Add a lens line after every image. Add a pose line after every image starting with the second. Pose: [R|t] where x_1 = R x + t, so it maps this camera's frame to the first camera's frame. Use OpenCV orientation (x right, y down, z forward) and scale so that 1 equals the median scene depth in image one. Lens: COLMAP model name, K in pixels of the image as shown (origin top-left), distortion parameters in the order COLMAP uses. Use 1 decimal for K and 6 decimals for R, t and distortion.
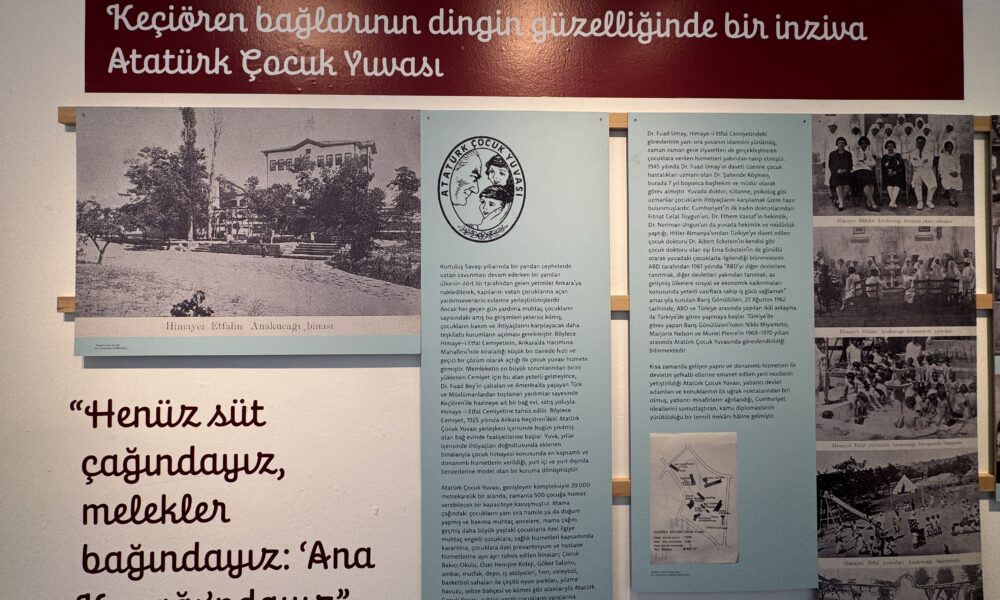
lens RADIAL K [[393.5, 0, 499.6], [0, 393.5, 299.3], [0, 0, 1]] dist [-0.000670, 0.000457]
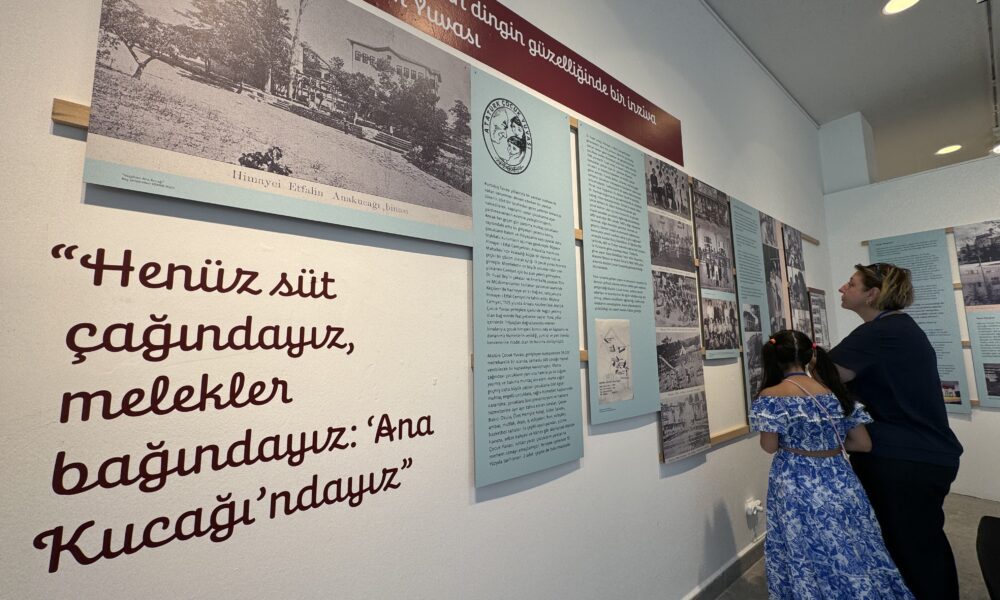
lens RADIAL K [[393.5, 0, 497.6], [0, 393.5, 299.0], [0, 0, 1]] dist [-0.000670, 0.000457]
pose [[0.806825, 0.058714, 0.587866, -0.851223], [0.008802, 0.993744, -0.111332, 0.436950], [-0.590725, 0.095000, 0.801261, -0.022020]]
